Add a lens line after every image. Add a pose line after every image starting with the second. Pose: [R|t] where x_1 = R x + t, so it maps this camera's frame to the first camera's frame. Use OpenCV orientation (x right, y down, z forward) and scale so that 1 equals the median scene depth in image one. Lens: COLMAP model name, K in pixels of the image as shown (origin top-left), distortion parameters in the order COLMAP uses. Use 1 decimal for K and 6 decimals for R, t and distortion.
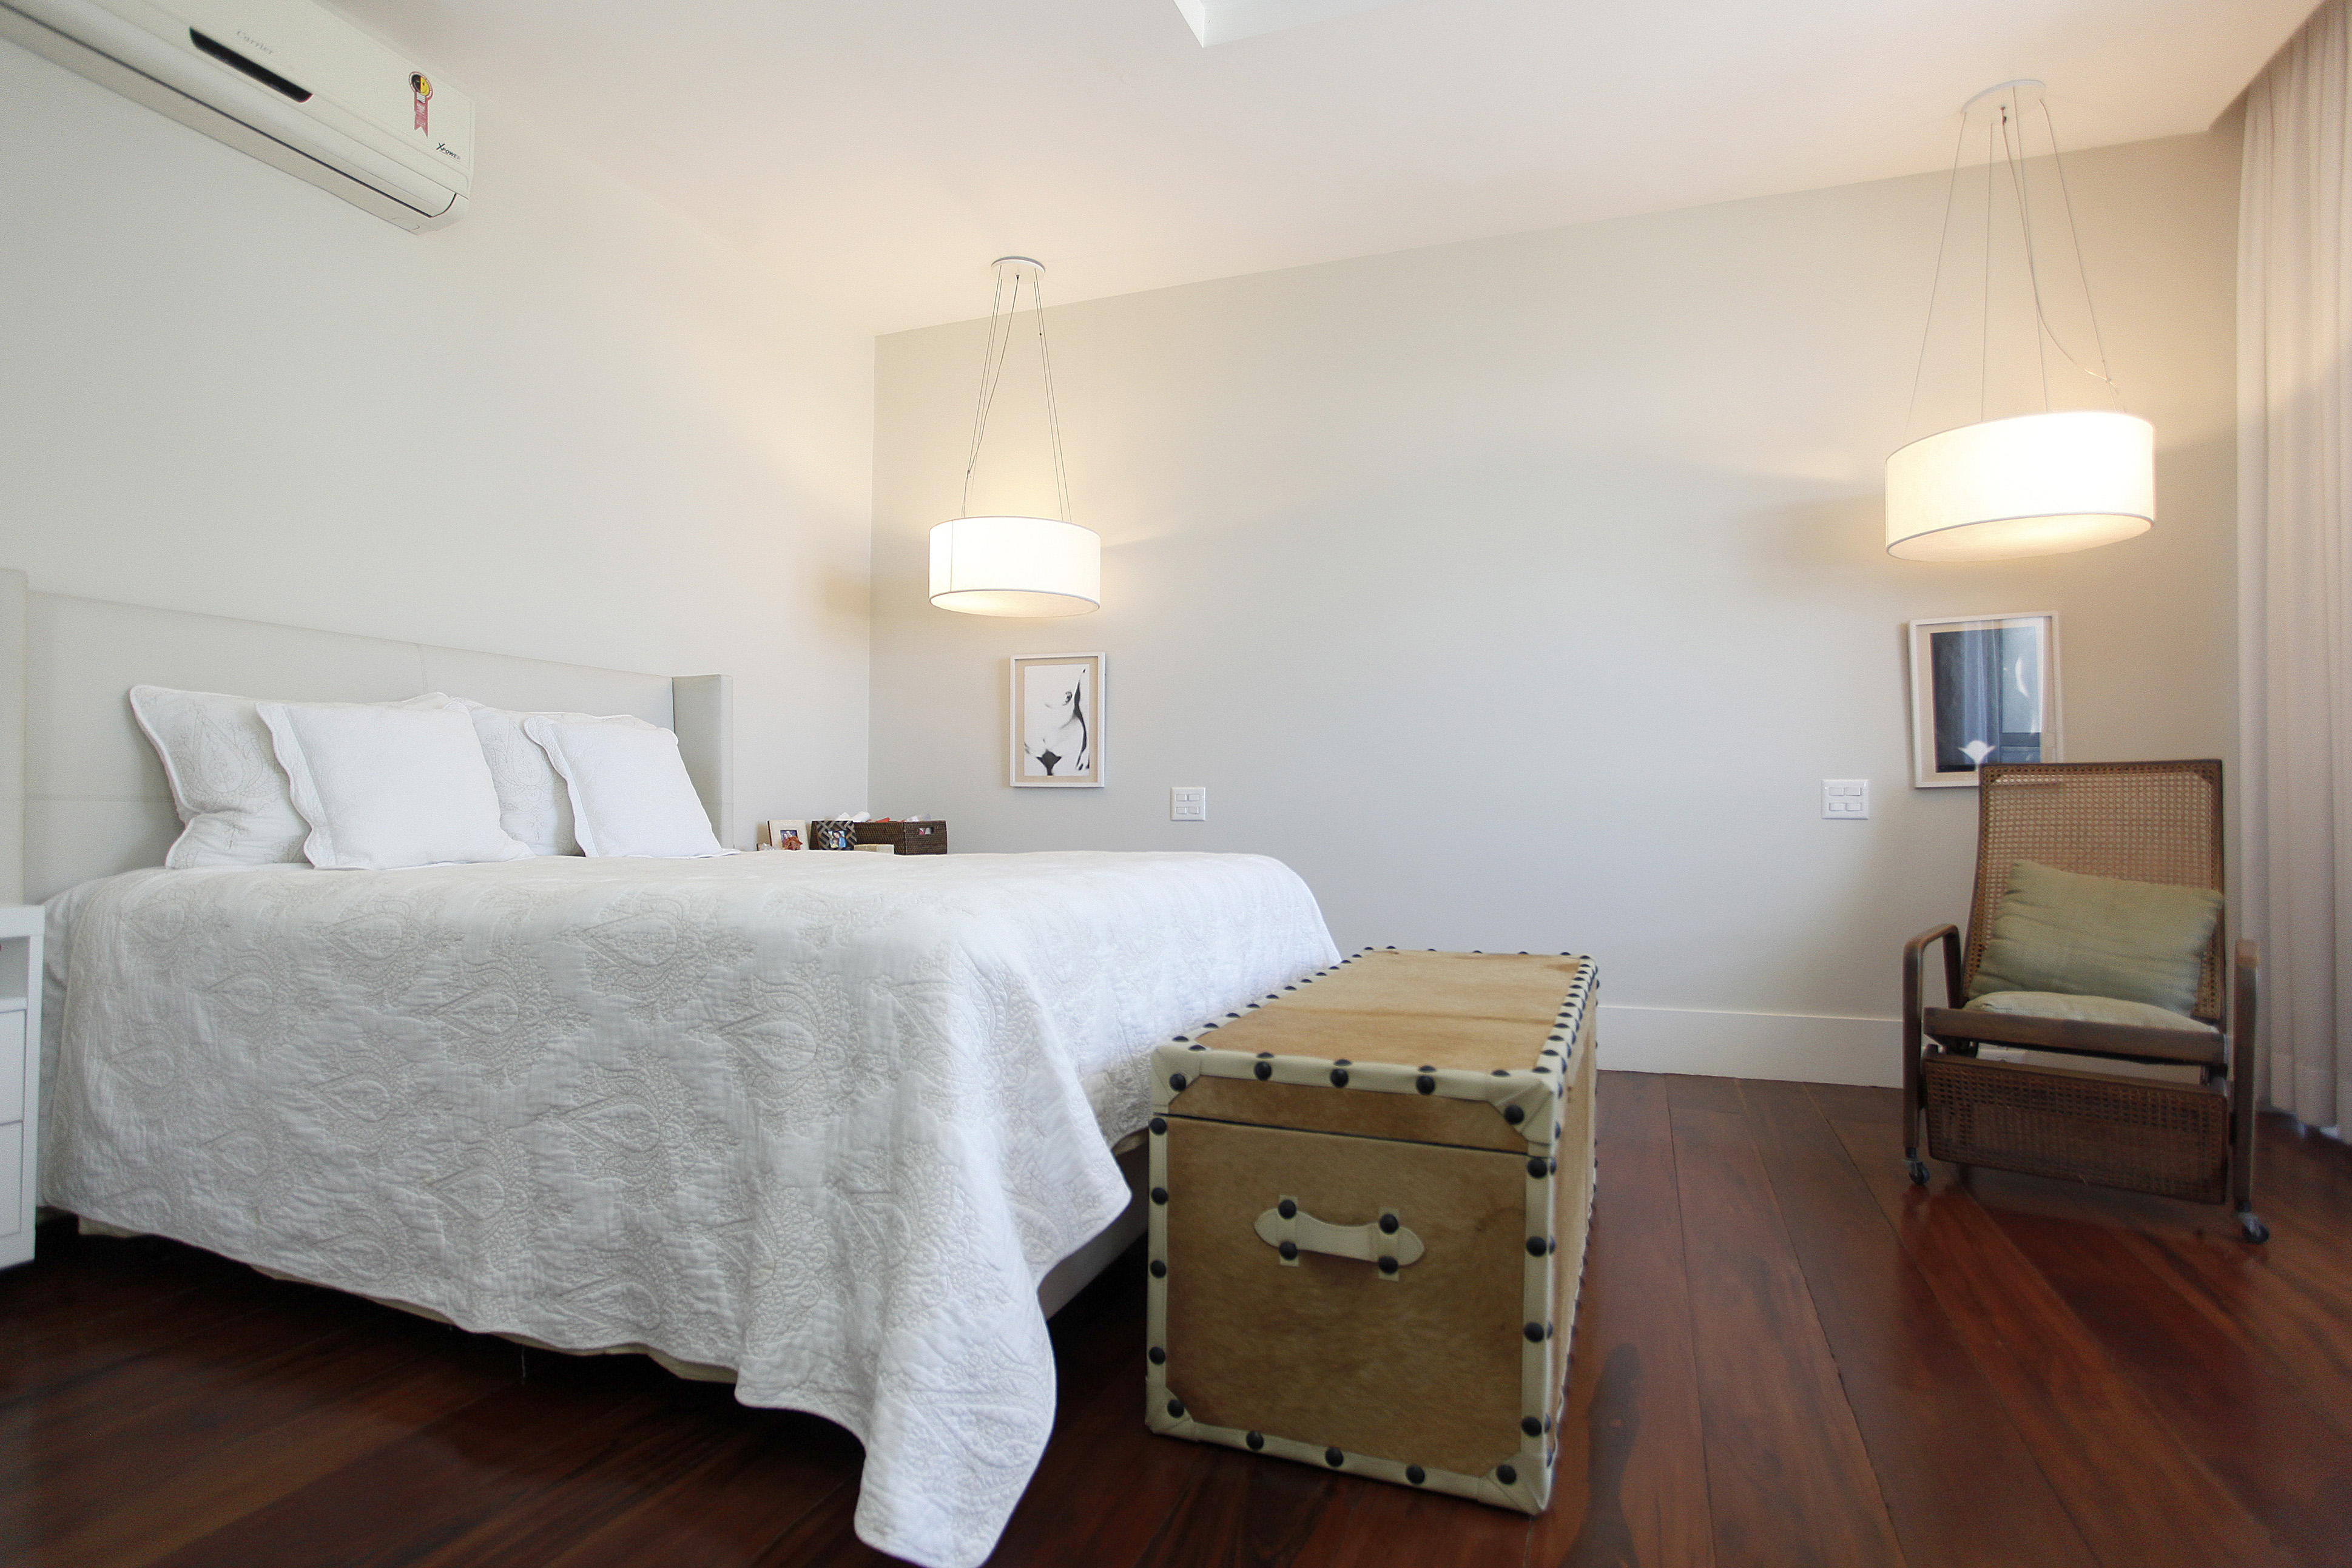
lens RADIAL K [[1144.6, 0, 1176.0], [0, 1144.6, 784.0], [0, 0, 1]] dist [-0.066678, 0.028716]
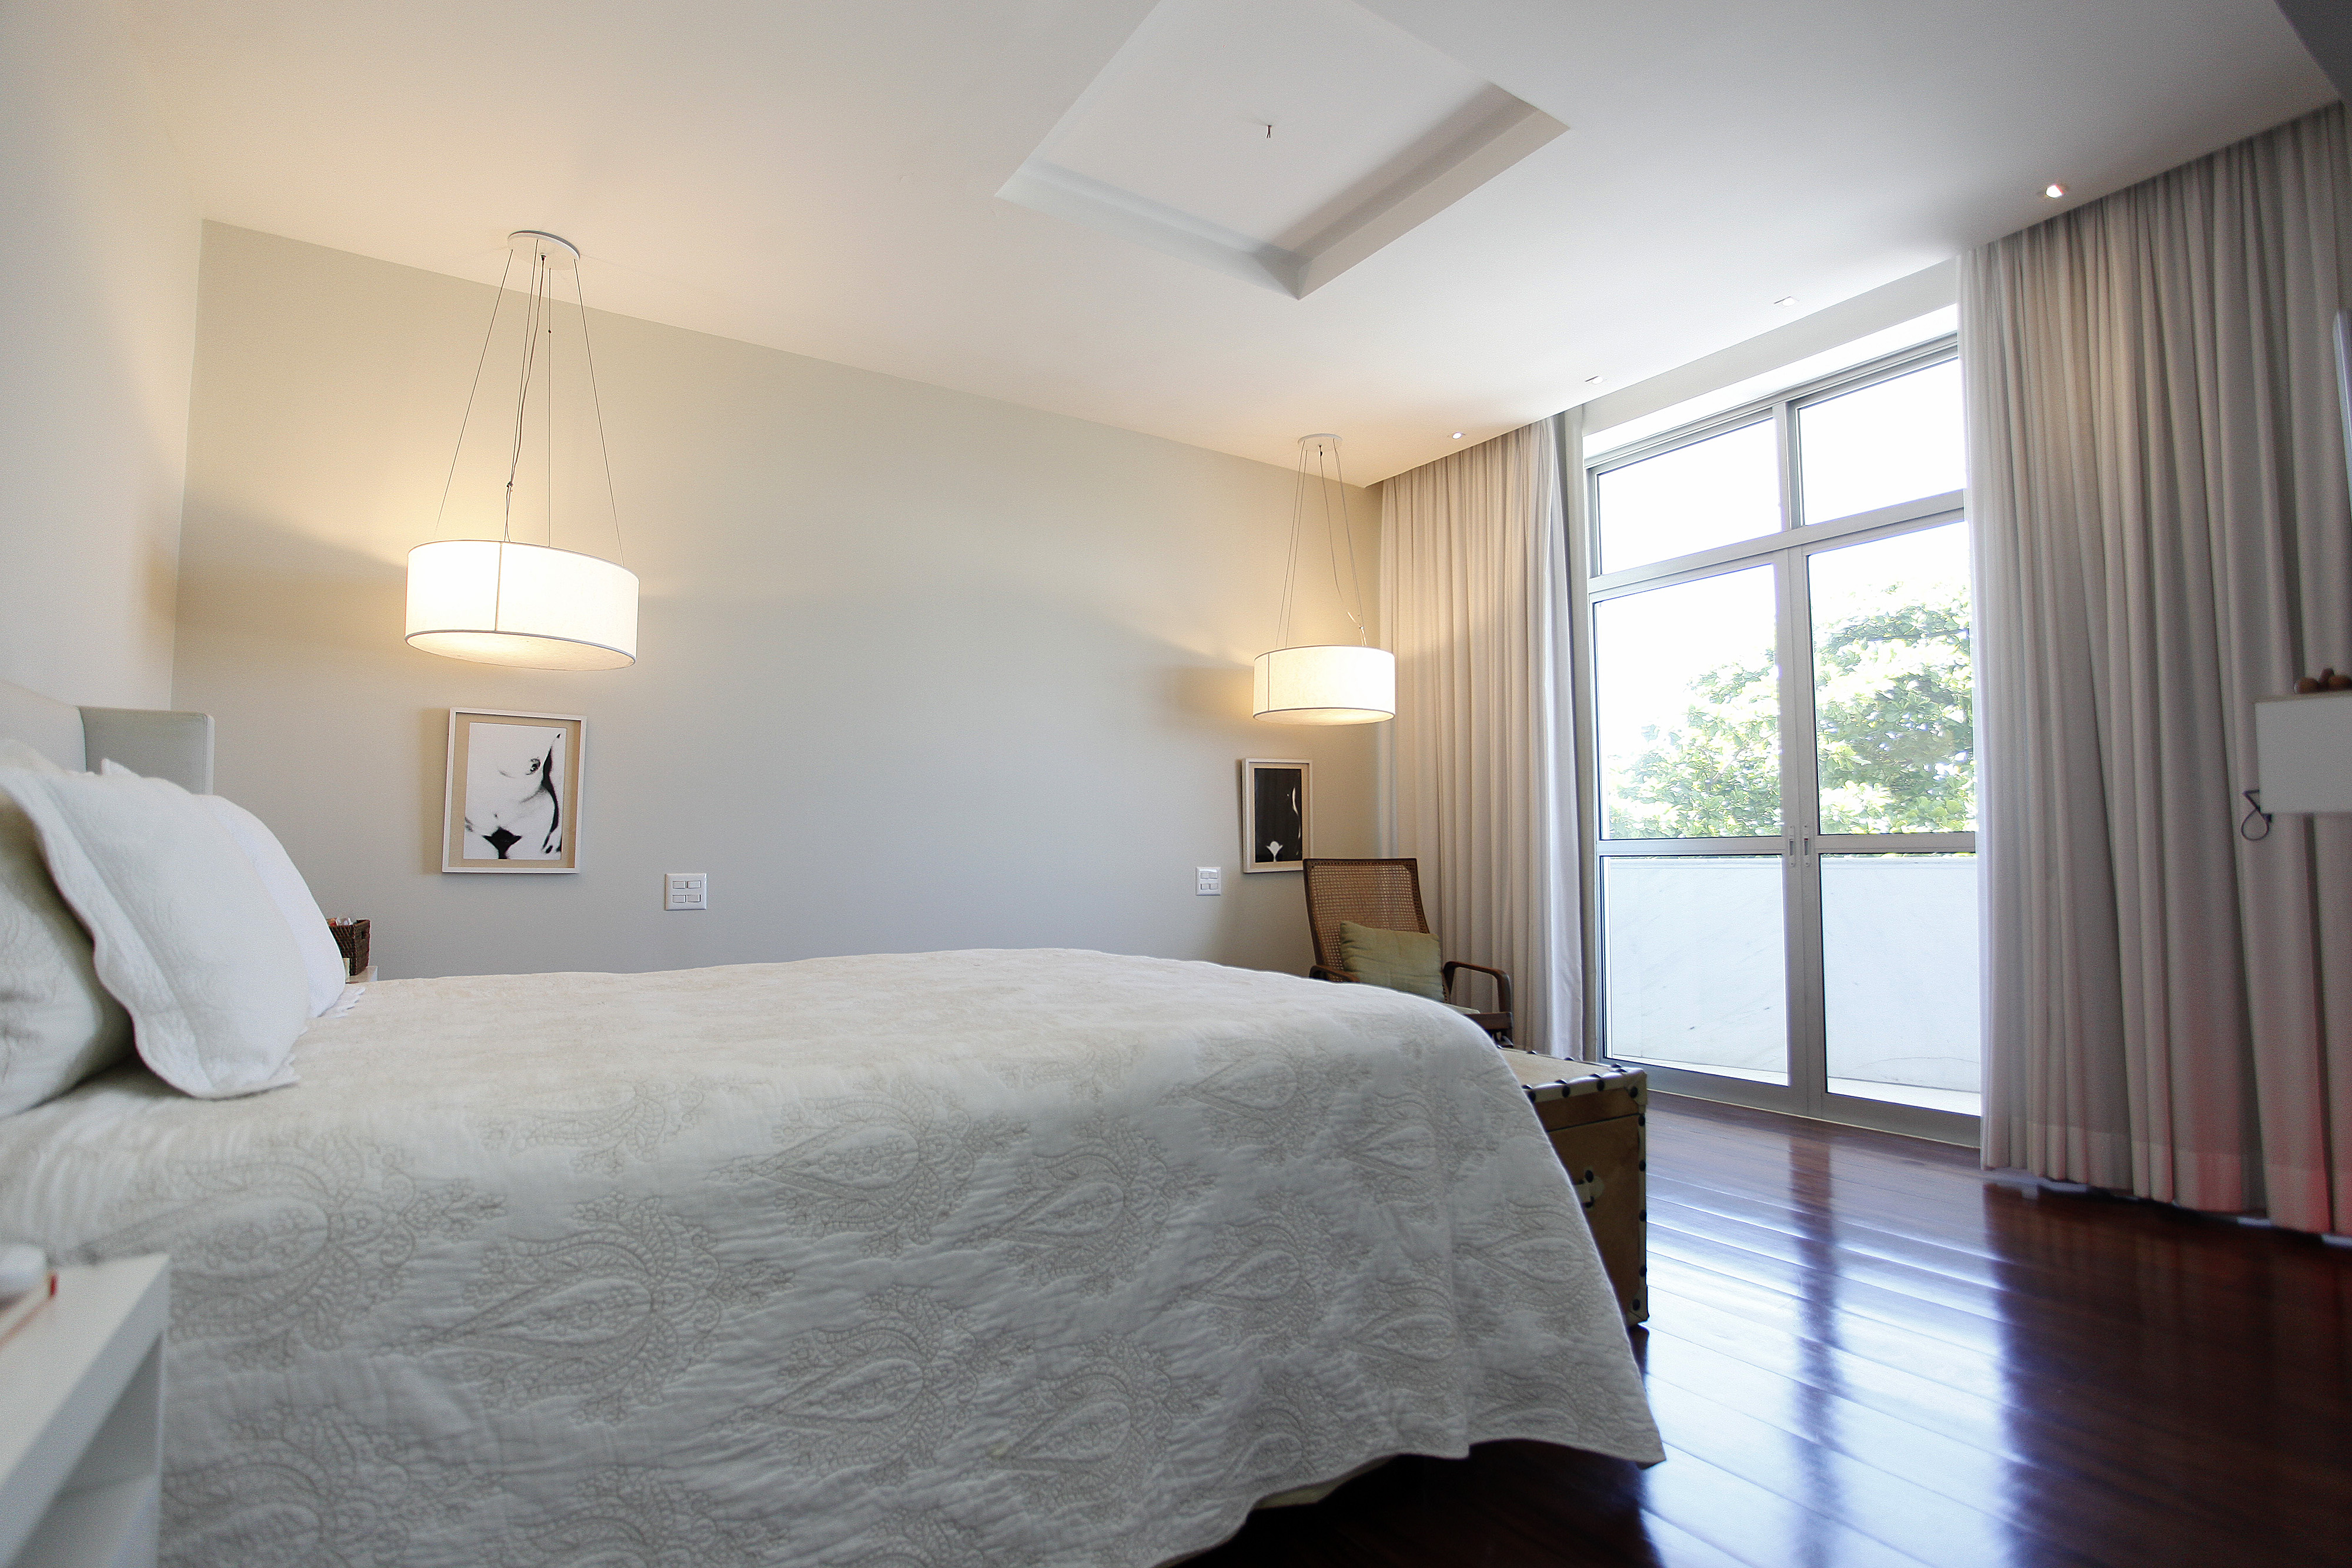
lens RADIAL K [[1095.2, 0, 1176.0], [0, 1095.2, 784.0], [0, 0, 1]] dist [-0.067375, 0.026007]
pose [[0.608986, 0.052939, 0.791412, -1.150373], [-0.011950, 0.998269, -0.057581, -0.061628], [-0.793091, 0.025609, 0.608565, 0.418667]]
